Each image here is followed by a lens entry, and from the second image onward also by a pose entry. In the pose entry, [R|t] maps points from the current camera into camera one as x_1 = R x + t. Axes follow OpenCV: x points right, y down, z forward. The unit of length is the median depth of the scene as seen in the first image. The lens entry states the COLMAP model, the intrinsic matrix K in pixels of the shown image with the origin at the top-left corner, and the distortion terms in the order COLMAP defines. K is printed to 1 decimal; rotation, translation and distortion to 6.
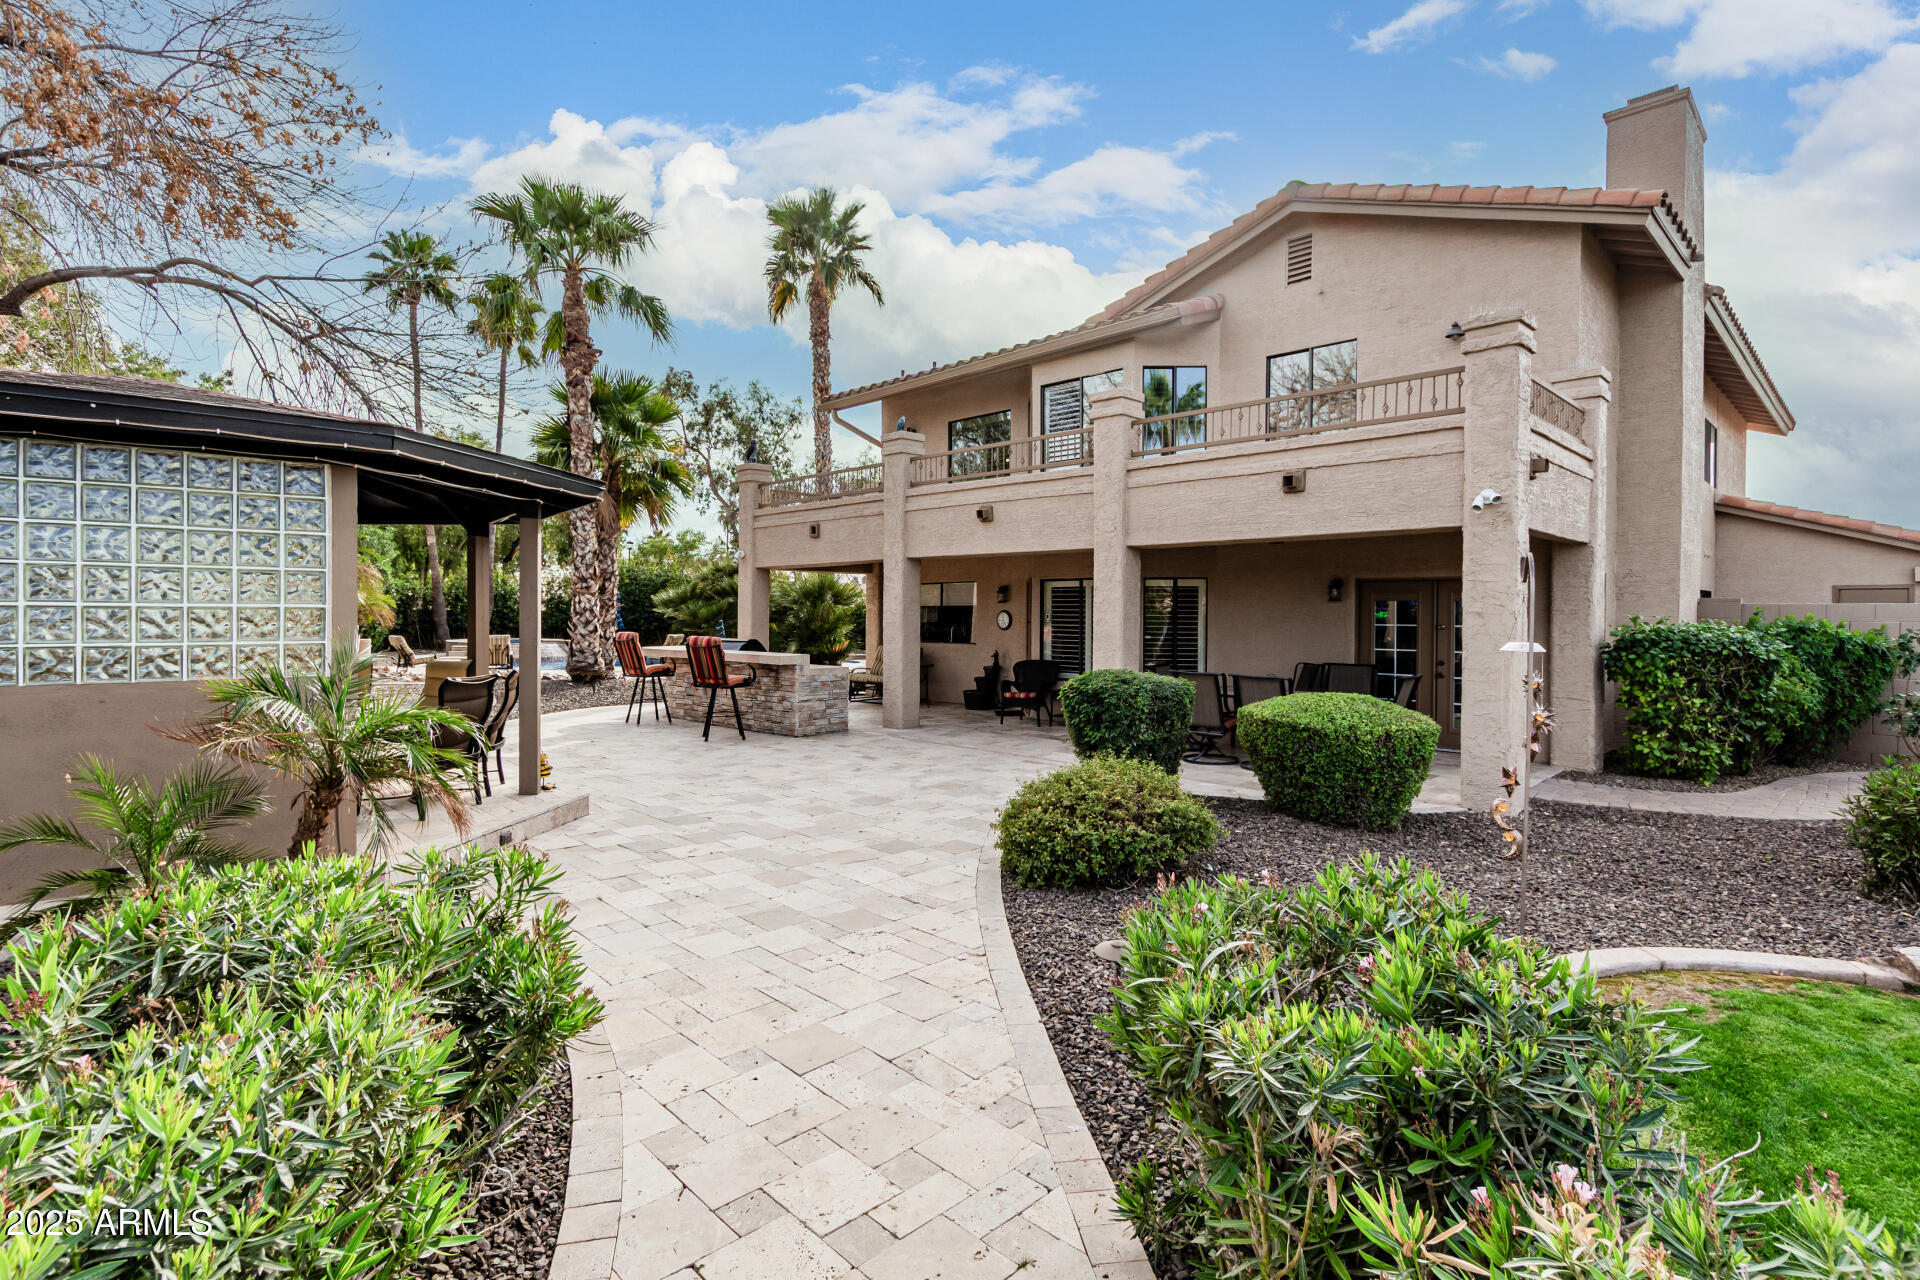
lens RADIAL K [[926.7, 0, 969.0], [0, 926.7, 620.3], [0, 0, 1]] dist [0.002497, 0.000416]
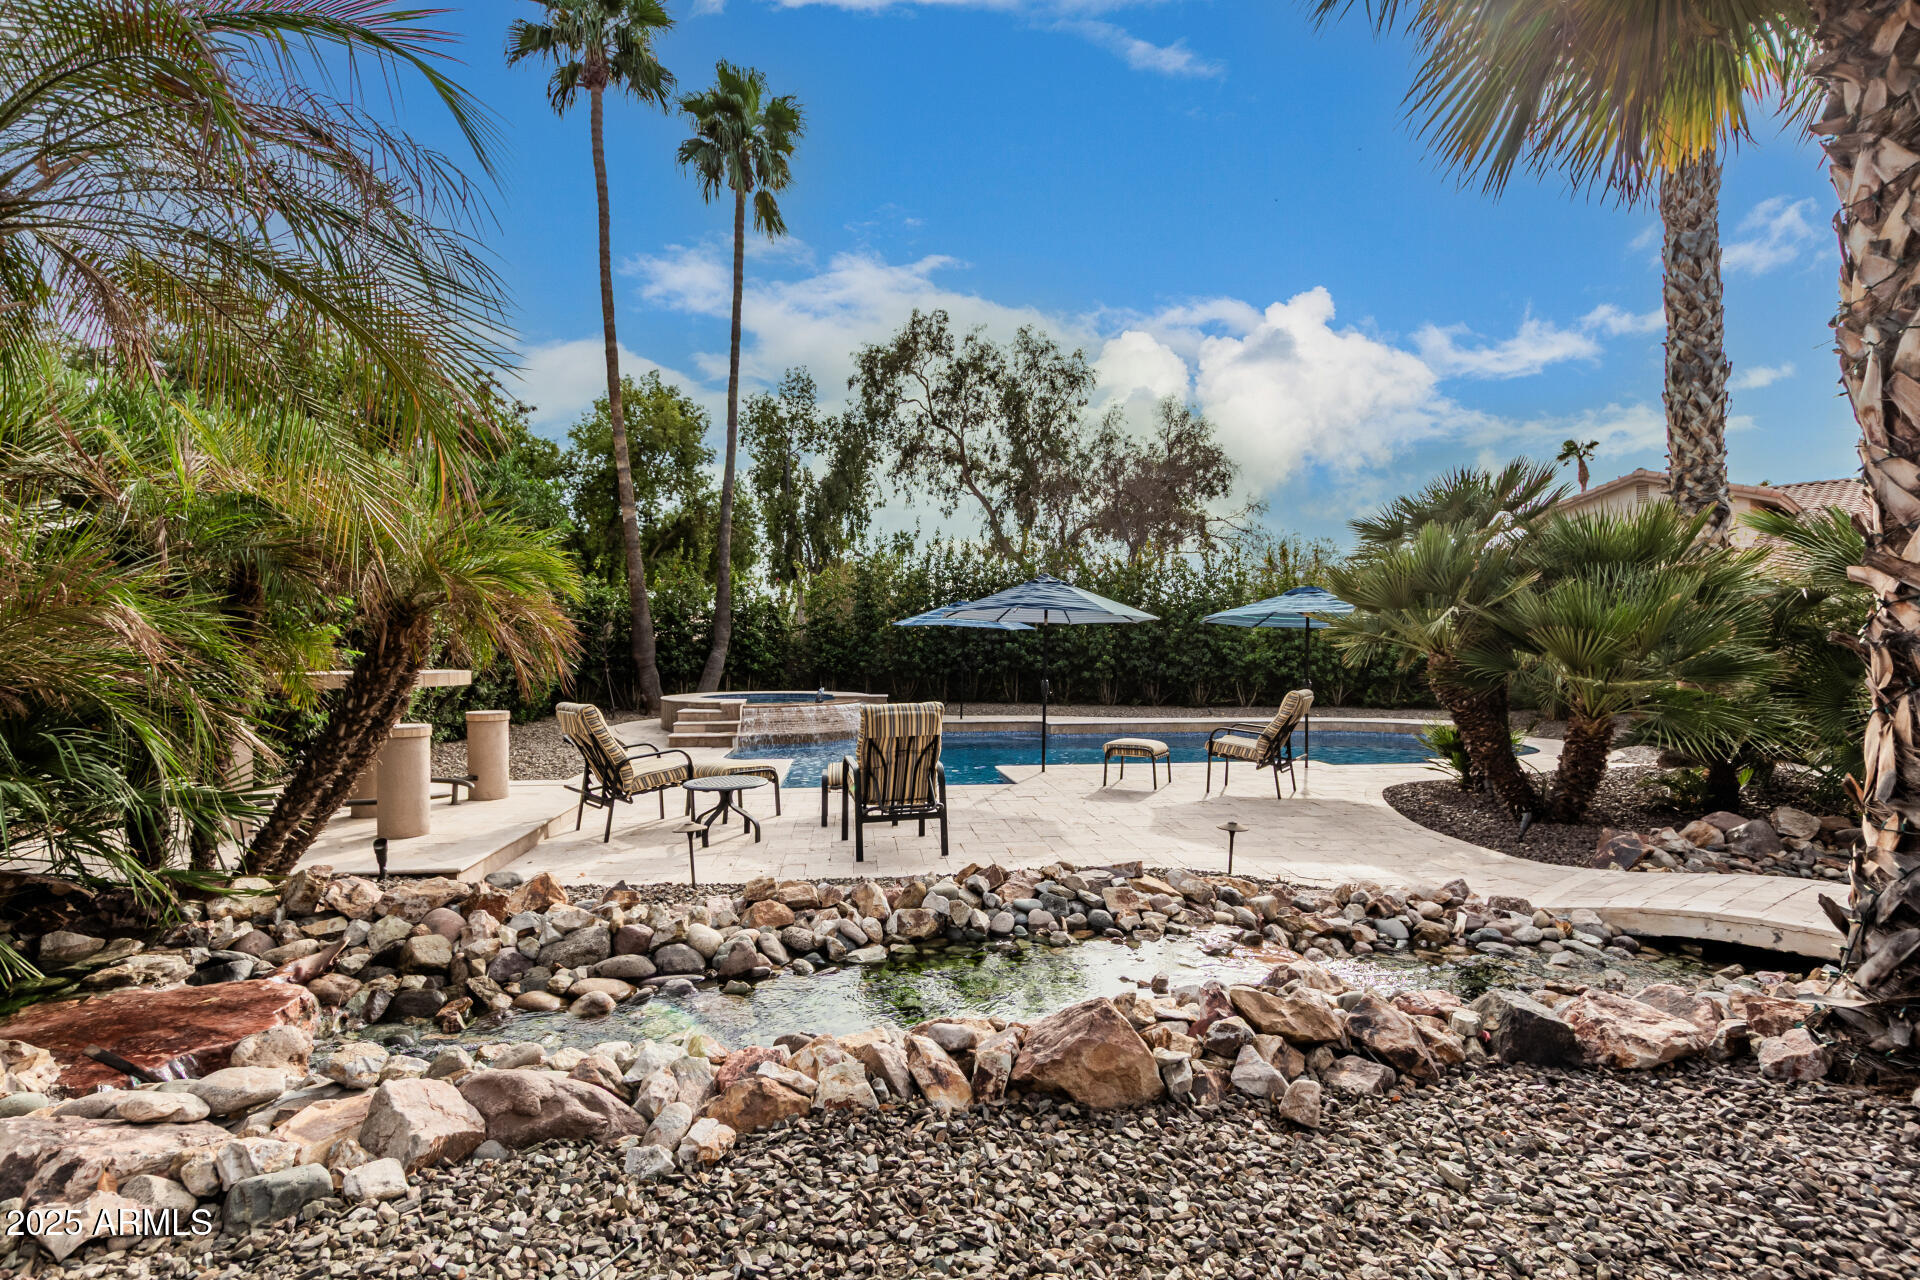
lens RADIAL K [[926.7, 0, 950.2], [0, 926.7, 646.6], [0, 0, 1]] dist [0.002497, 0.000416]
pose [[0.987884, -0.003817, -0.155146, -0.176754], [0.001526, 0.999888, -0.014884, -0.000811], [0.155185, 0.014467, 0.987779, 0.284117]]
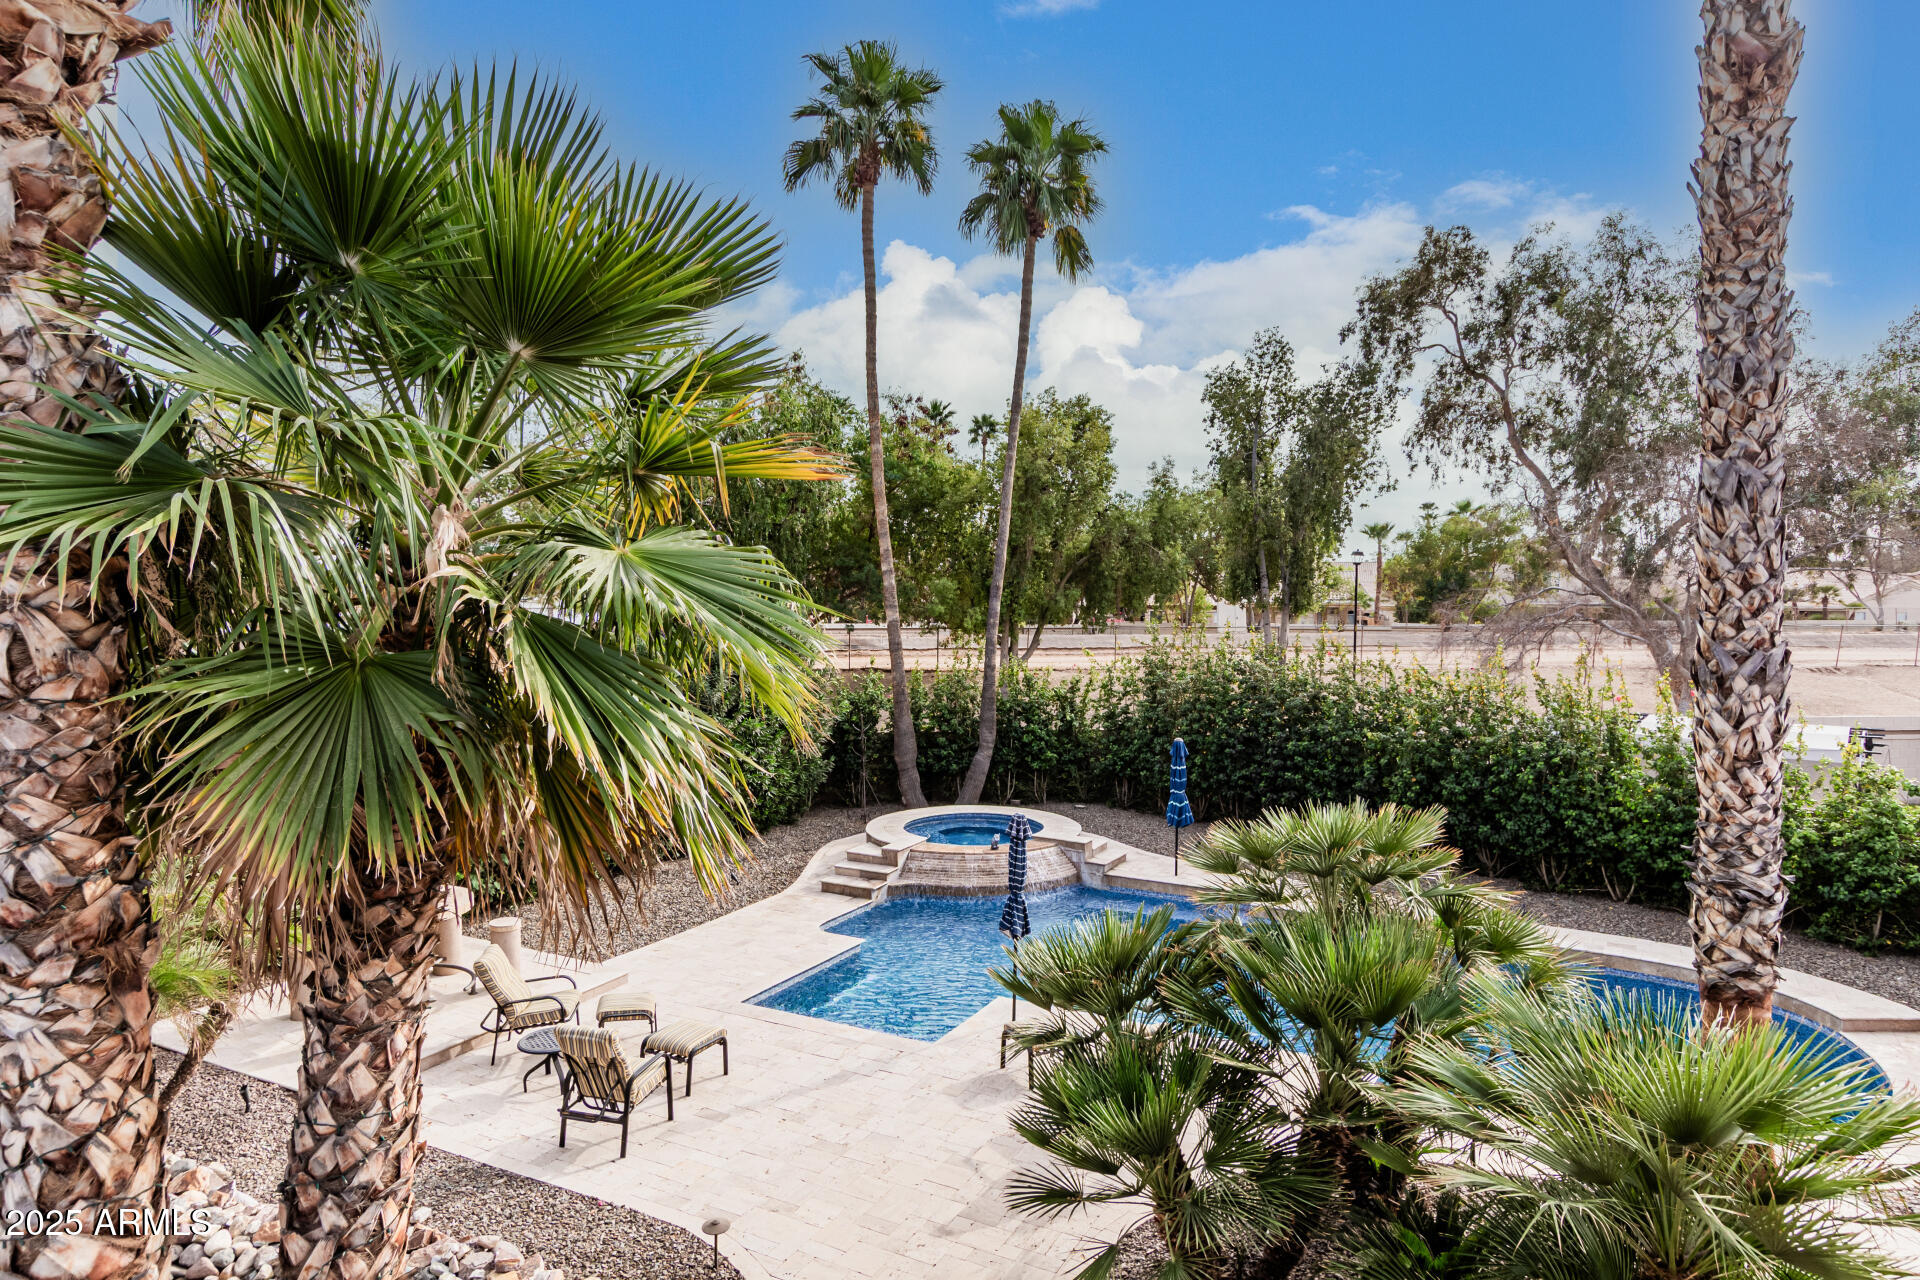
lens RADIAL K [[1155.2, 0, 965.6], [0, 1155.2, 638.1], [0, 0, 1]] dist [0.020597, -0.000394]
pose [[0.723412, 0.034369, -0.689561, -0.044704], [-0.006323, 0.999048, 0.043161, -0.060189], [0.690388, -0.026863, 0.722940, 0.310298]]
